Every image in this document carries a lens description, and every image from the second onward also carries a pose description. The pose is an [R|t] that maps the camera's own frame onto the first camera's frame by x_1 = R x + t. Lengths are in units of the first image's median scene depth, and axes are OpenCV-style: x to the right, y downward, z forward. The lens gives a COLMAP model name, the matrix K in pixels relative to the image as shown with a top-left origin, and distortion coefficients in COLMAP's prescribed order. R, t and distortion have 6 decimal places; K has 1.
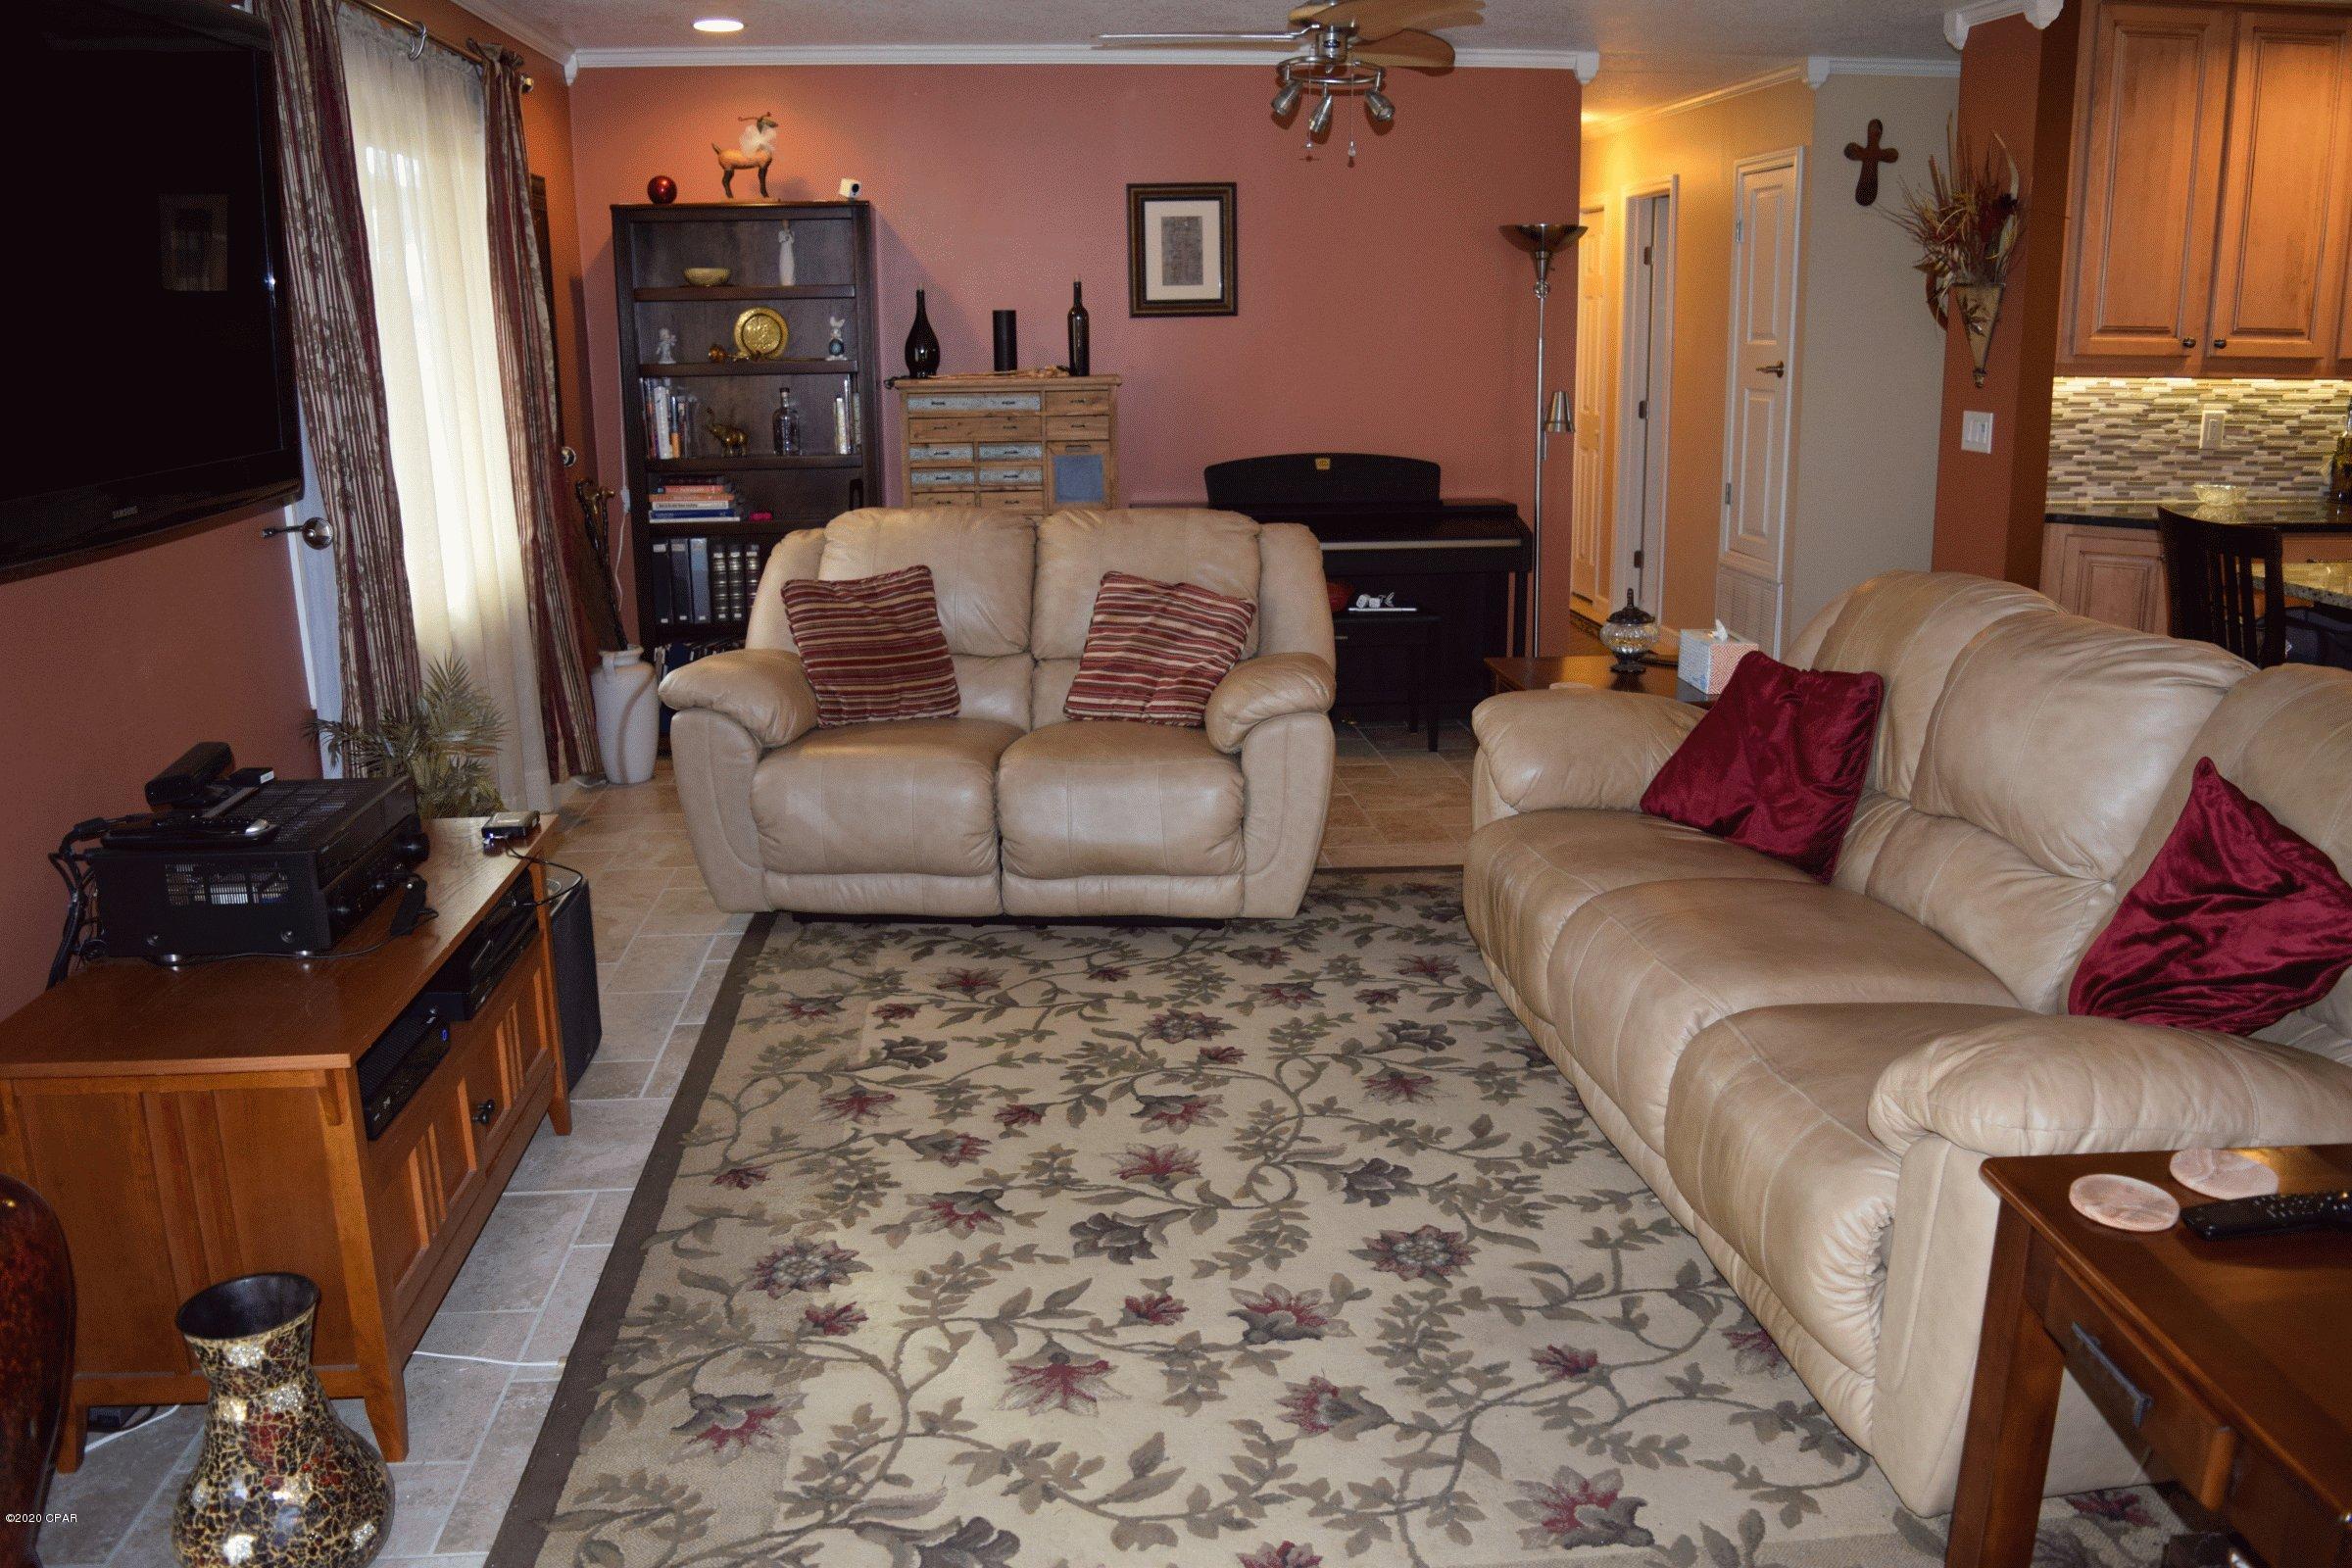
lens RADIAL K [[1847.9, 0, 1171.8], [0, 1847.9, 782.9], [0, 0, 1]] dist [-0.099323, 0.024763]
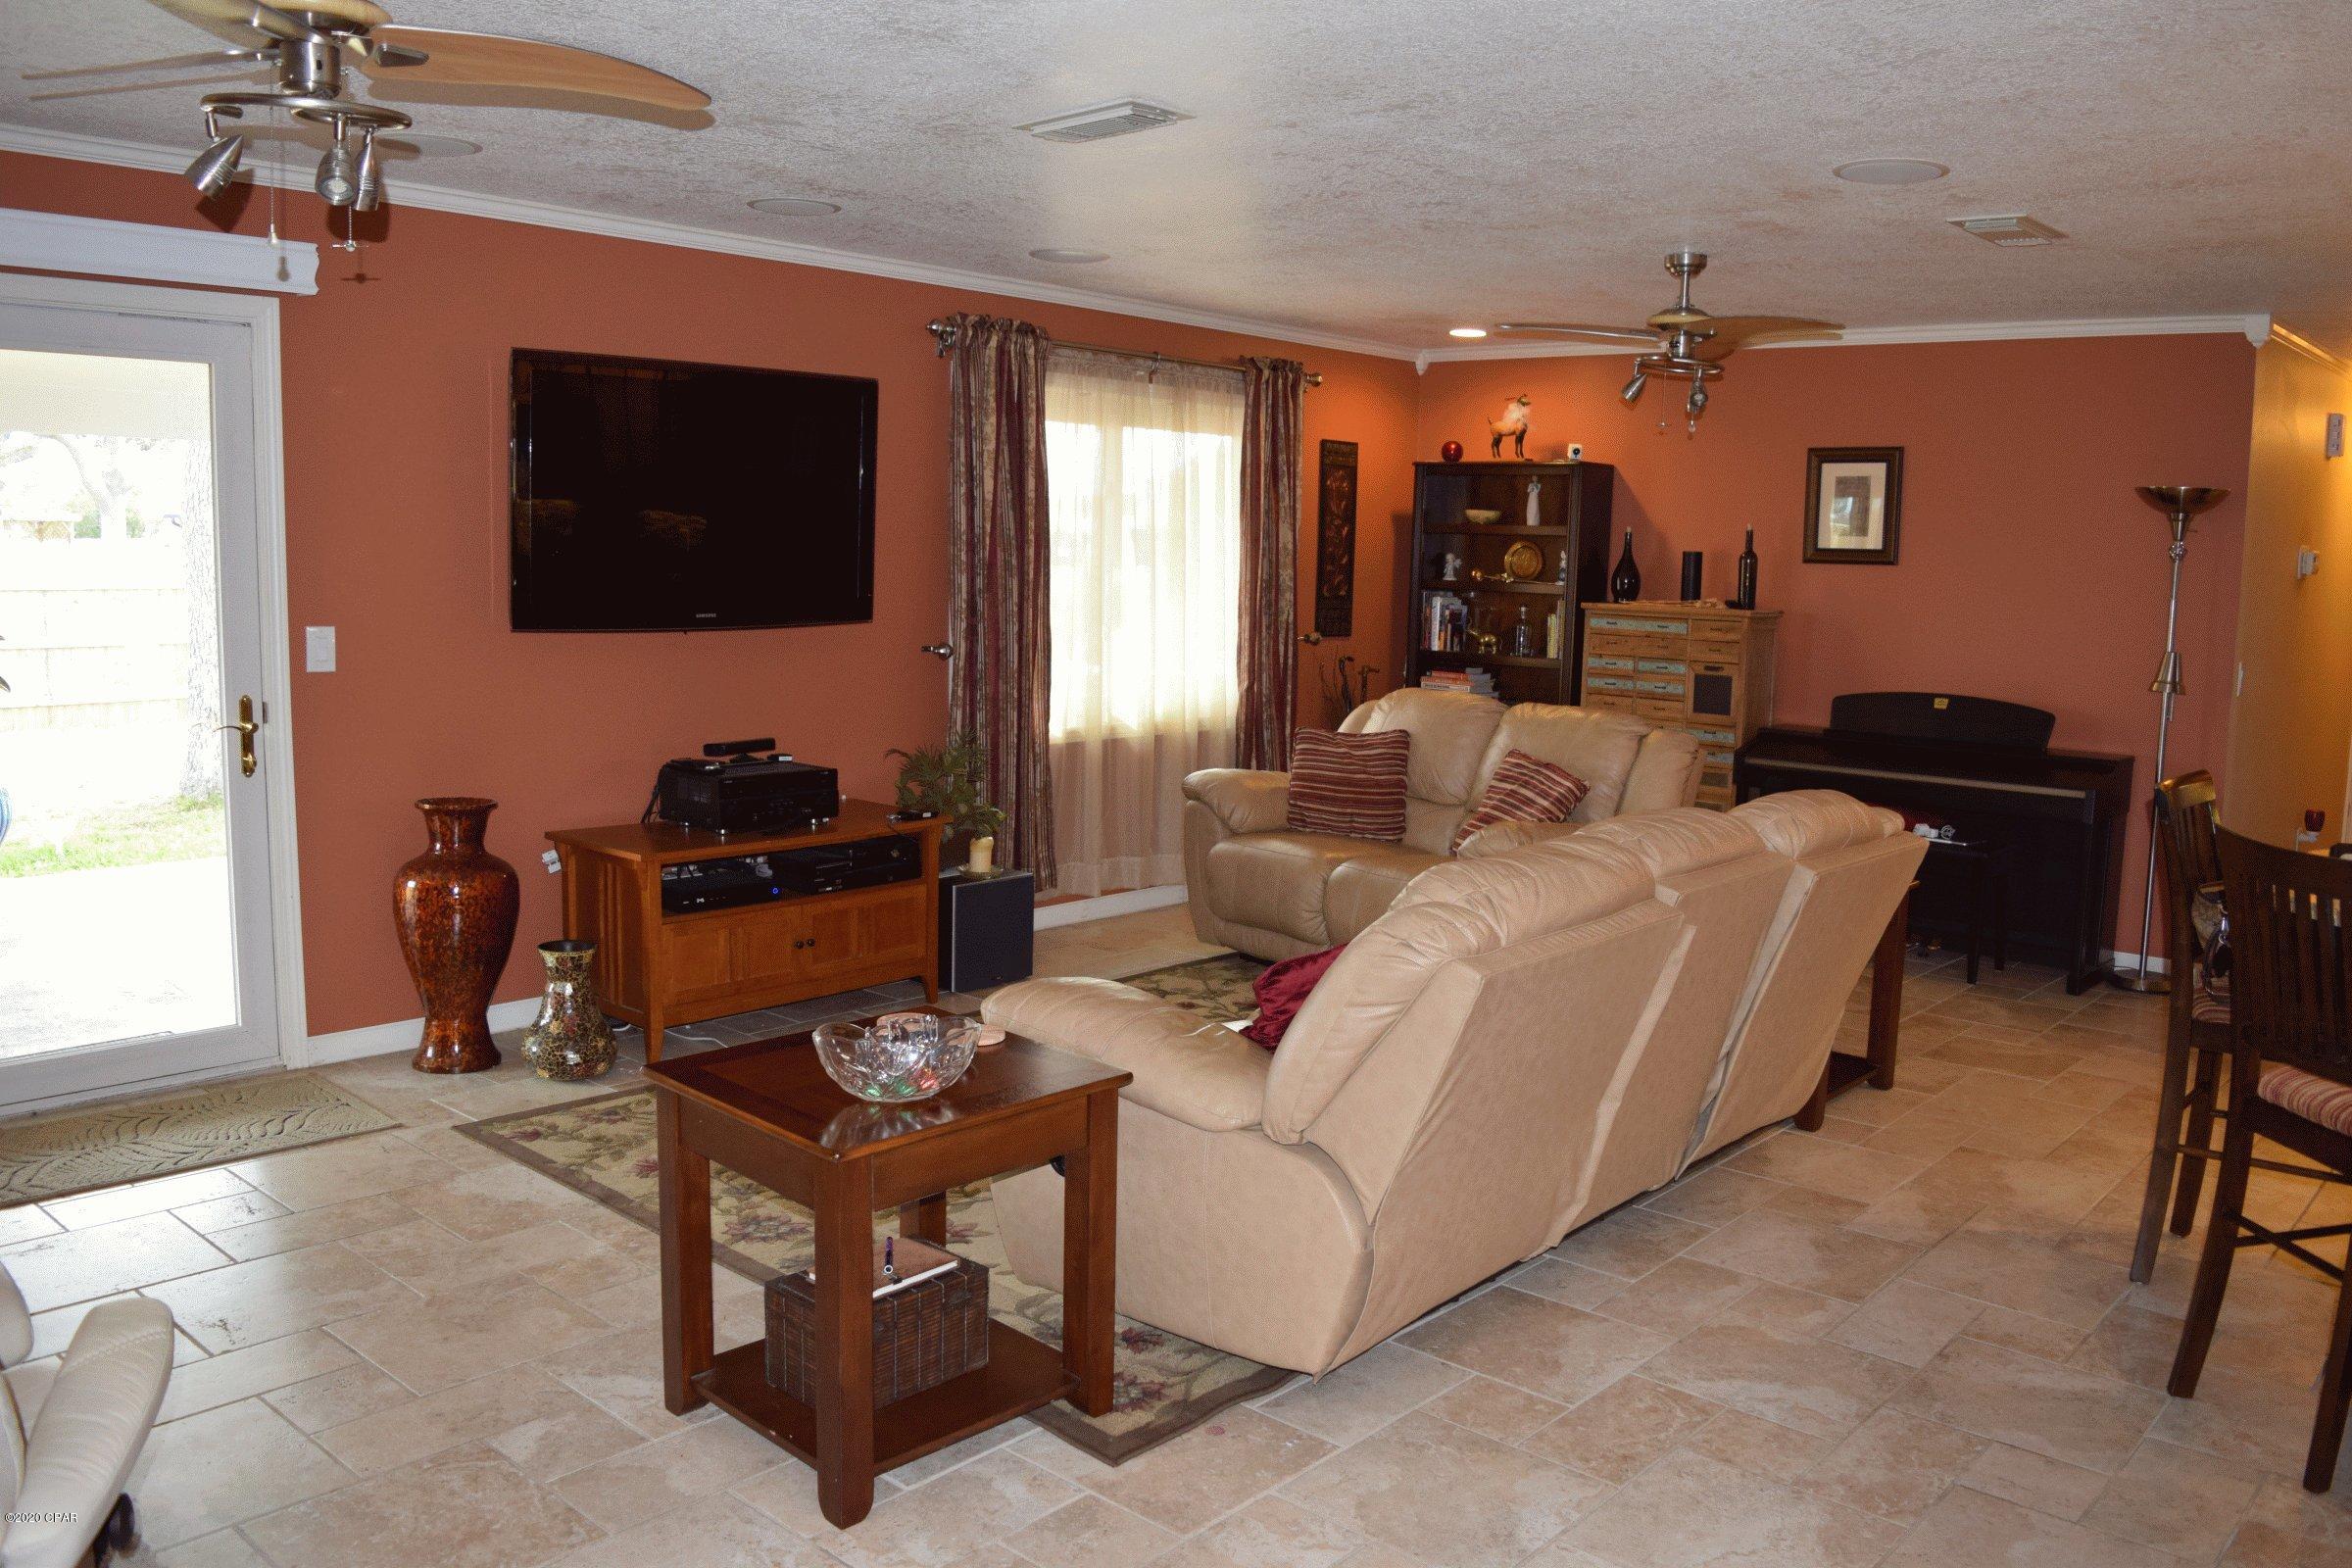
lens RADIAL K [[1847.9, 0, 1166.3], [0, 1847.9, 785.6], [0, 0, 1]] dist [-0.099323, 0.024763]
pose [[0.677175, 0.121780, -0.725674, 0.569873], [-0.209895, 0.977204, -0.031876, 0.001629], [0.705250, 0.173901, 0.687300, -0.036530]]
